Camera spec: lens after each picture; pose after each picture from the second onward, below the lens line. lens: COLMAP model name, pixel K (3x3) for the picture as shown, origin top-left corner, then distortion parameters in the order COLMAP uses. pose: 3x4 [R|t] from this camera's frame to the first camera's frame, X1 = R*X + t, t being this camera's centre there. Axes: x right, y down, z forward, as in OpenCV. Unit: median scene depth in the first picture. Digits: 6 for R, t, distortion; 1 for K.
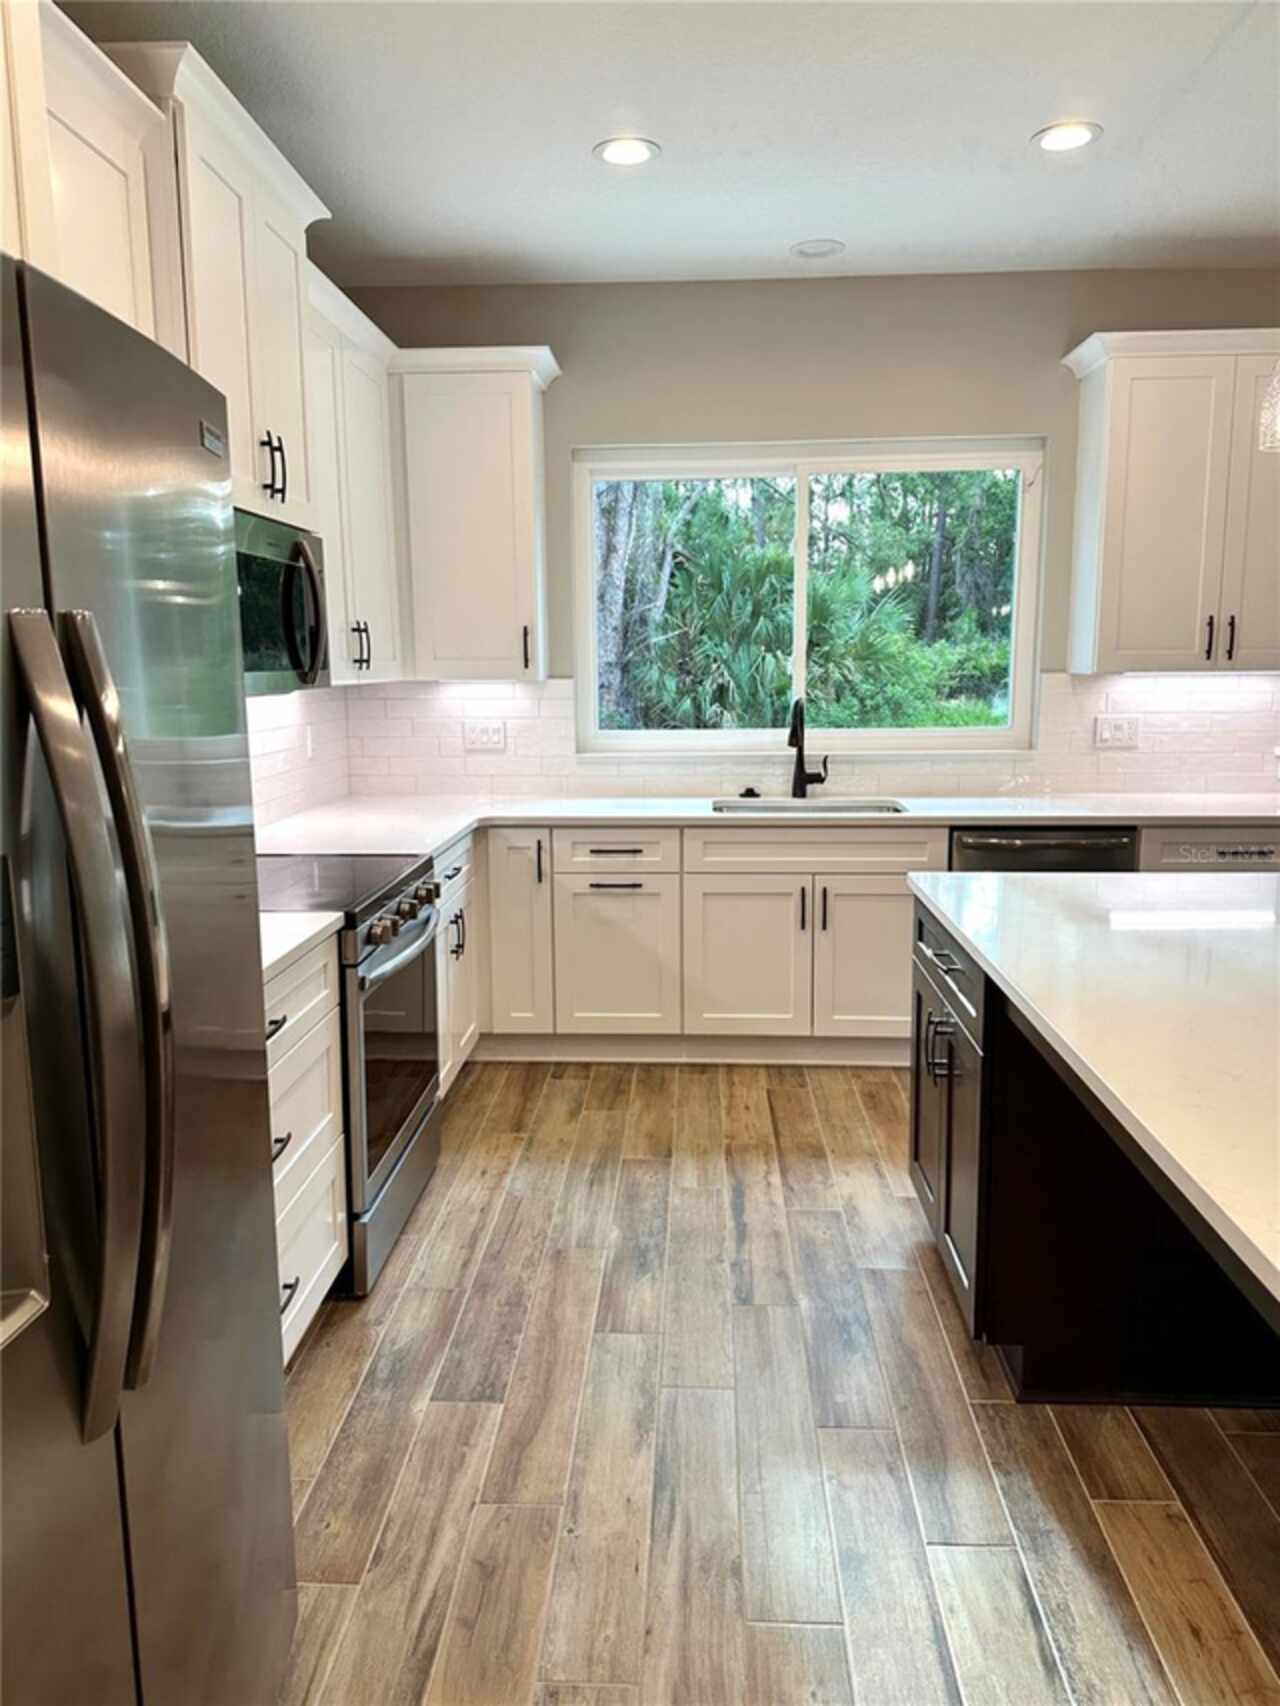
lens RADIAL K [[1182.1, 0, 640.0], [0, 1182.1, 853.0], [0, 0, 1]] dist [0.110564, -0.157357]
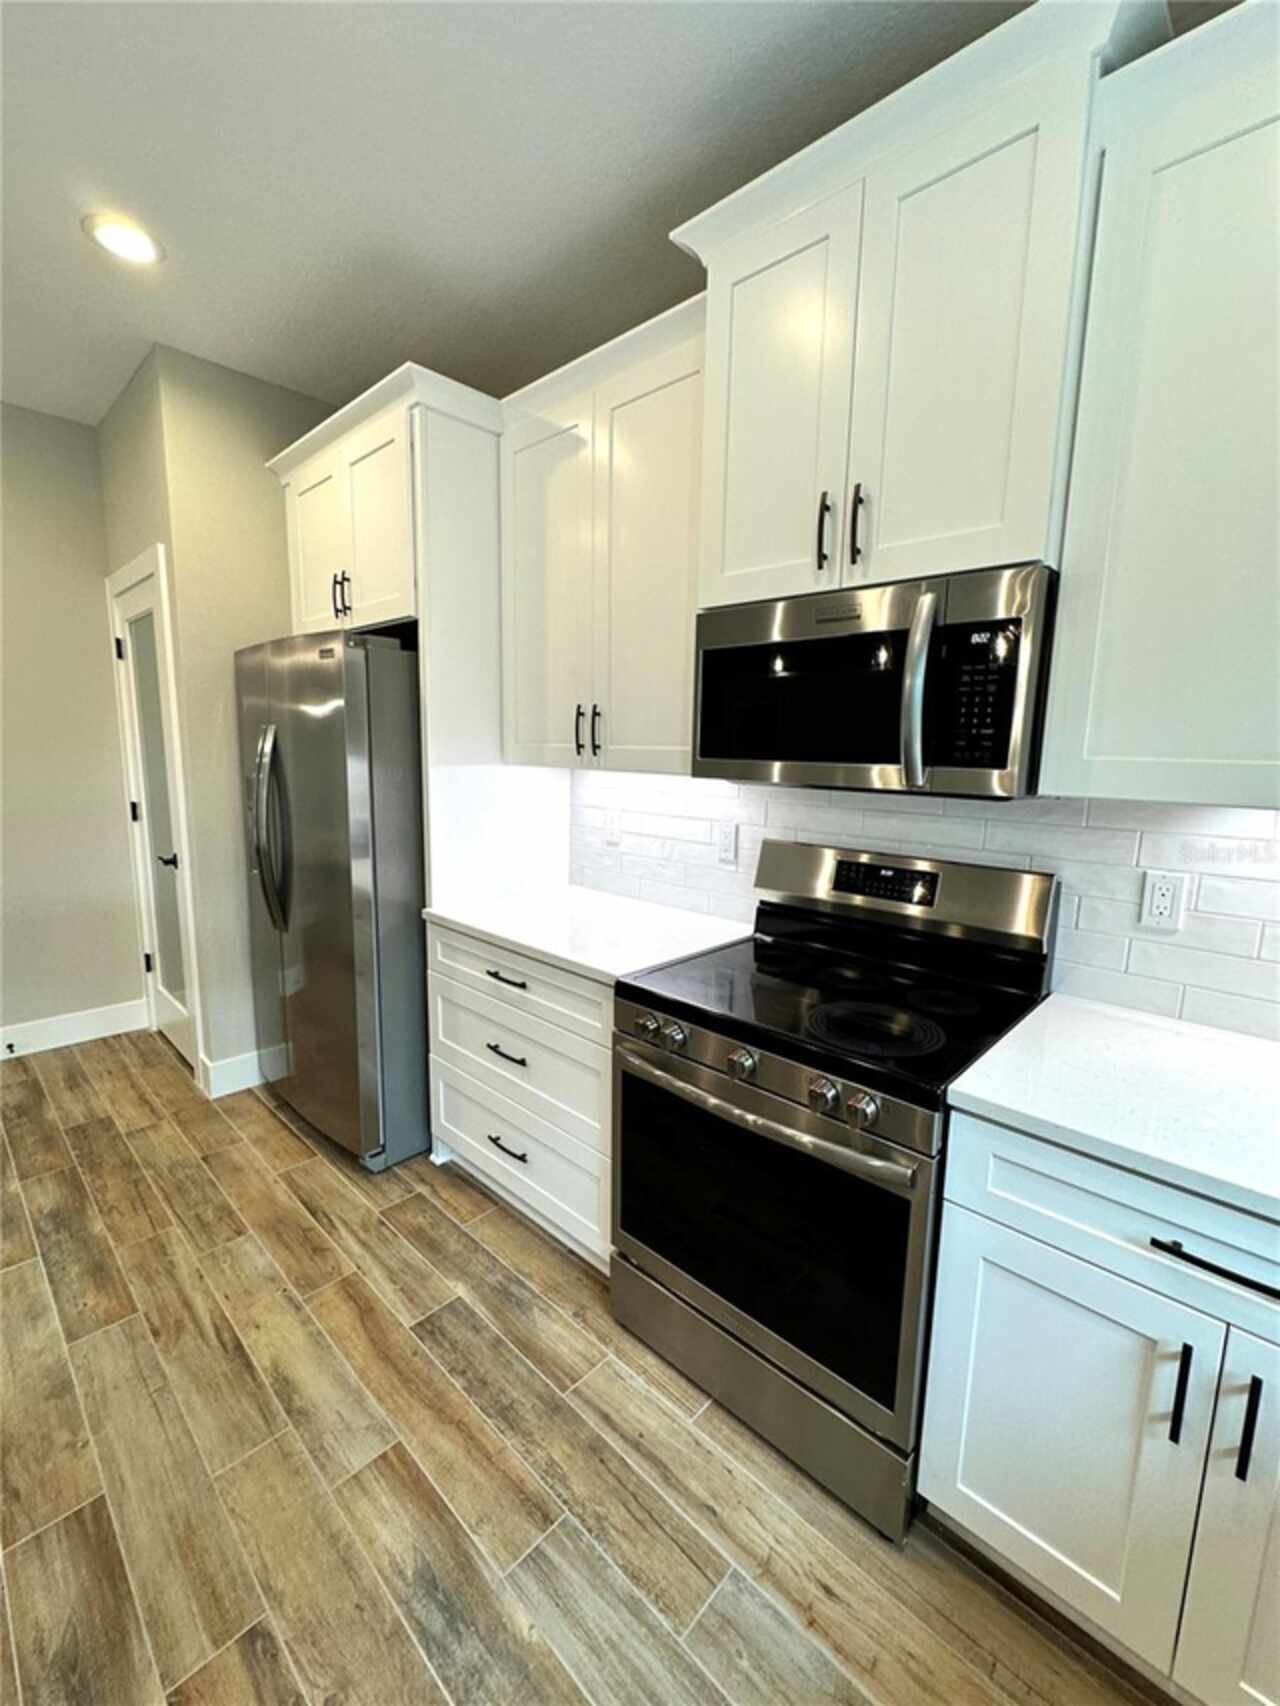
lens RADIAL K [[696.1, 0, 630.7], [0, 696.1, 854.6], [0, 0, 1]] dist [-0.002649, 0.000035]
pose [[-0.651792, 0.111798, -0.750112, 0.202229], [-0.138170, 0.955017, 0.262396, -0.217312], [0.745705, 0.274671, -0.607025, 1.314963]]
